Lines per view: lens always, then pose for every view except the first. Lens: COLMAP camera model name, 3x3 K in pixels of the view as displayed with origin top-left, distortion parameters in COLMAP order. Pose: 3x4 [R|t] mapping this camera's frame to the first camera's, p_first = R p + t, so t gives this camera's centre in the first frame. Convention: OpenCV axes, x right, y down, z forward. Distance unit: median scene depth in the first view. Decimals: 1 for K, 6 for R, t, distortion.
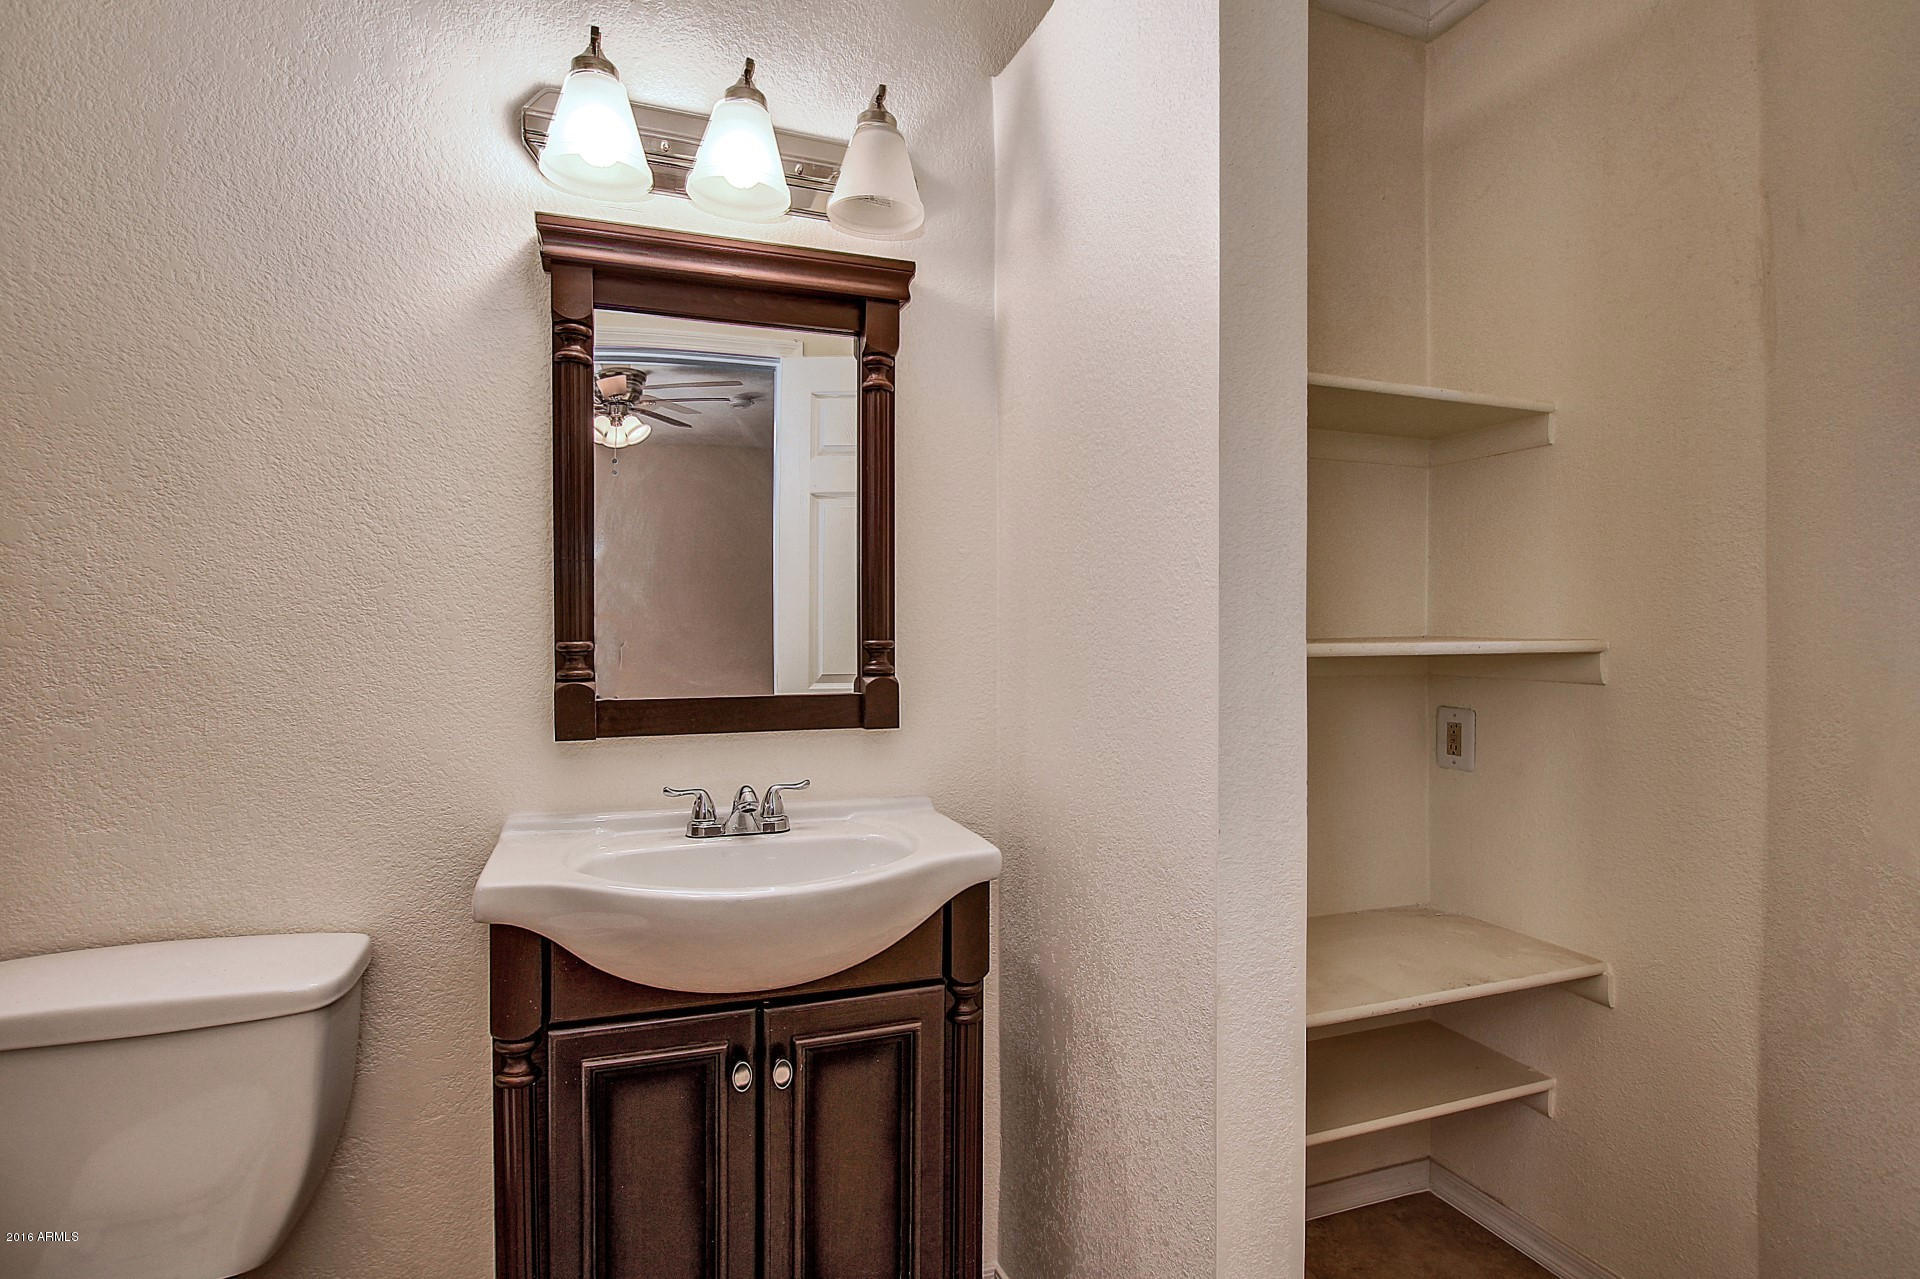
lens RADIAL K [[916.8, 0, 962.3], [0, 916.8, 647.4], [0, 0, 1]] dist [-0.040439, 0.006694]
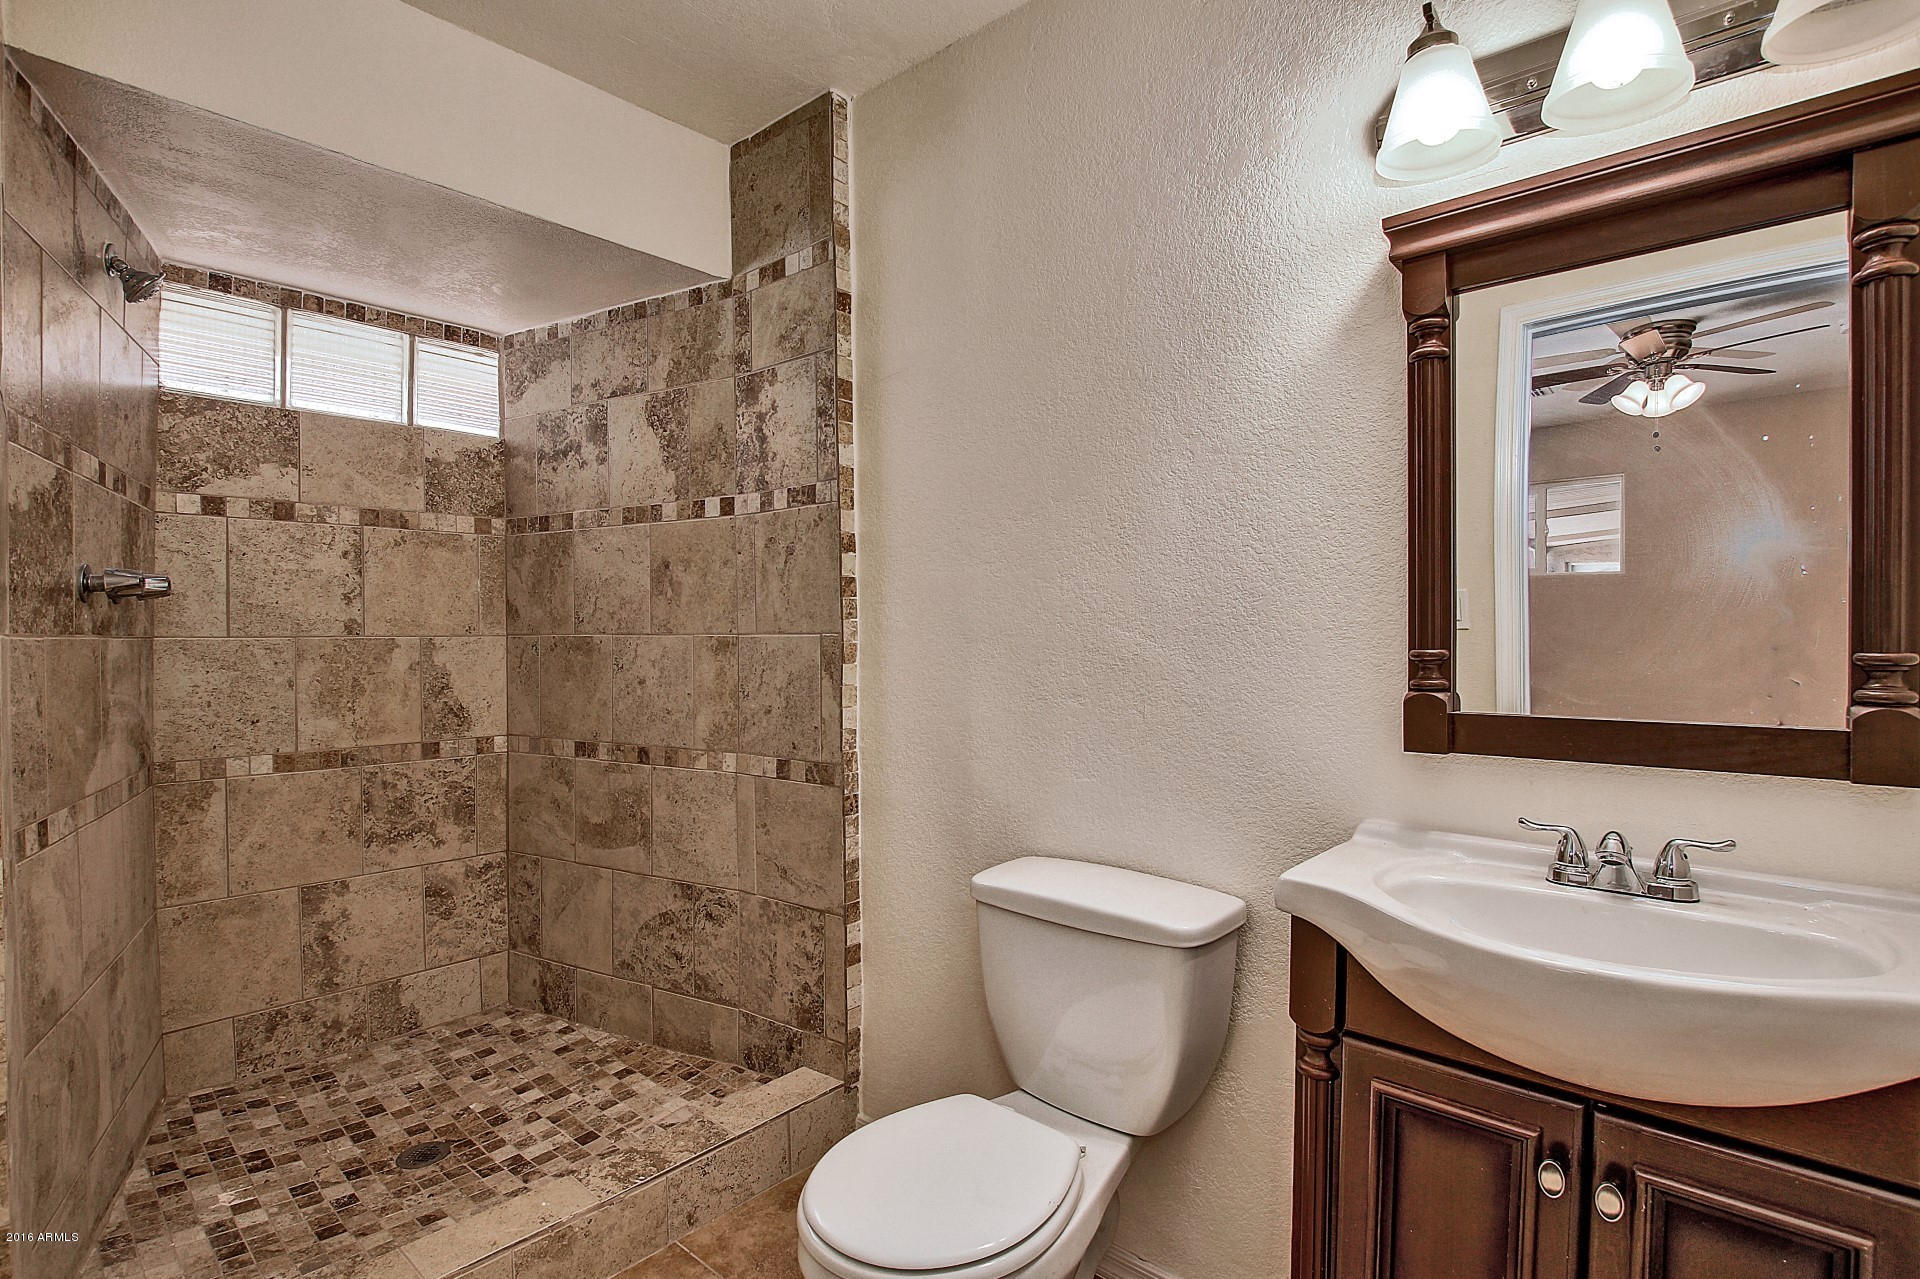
lens RADIAL K [[930.3, 0, 960.0], [0, 930.3, 639.5], [0, 0, 1]] dist [-0.023101, -0.000951]
pose [[0.460602, 0.001739, -0.887605, 0.216616], [-0.012560, 0.999911, -0.004559, -0.006612], [0.887518, 0.013248, 0.460582, 0.117132]]
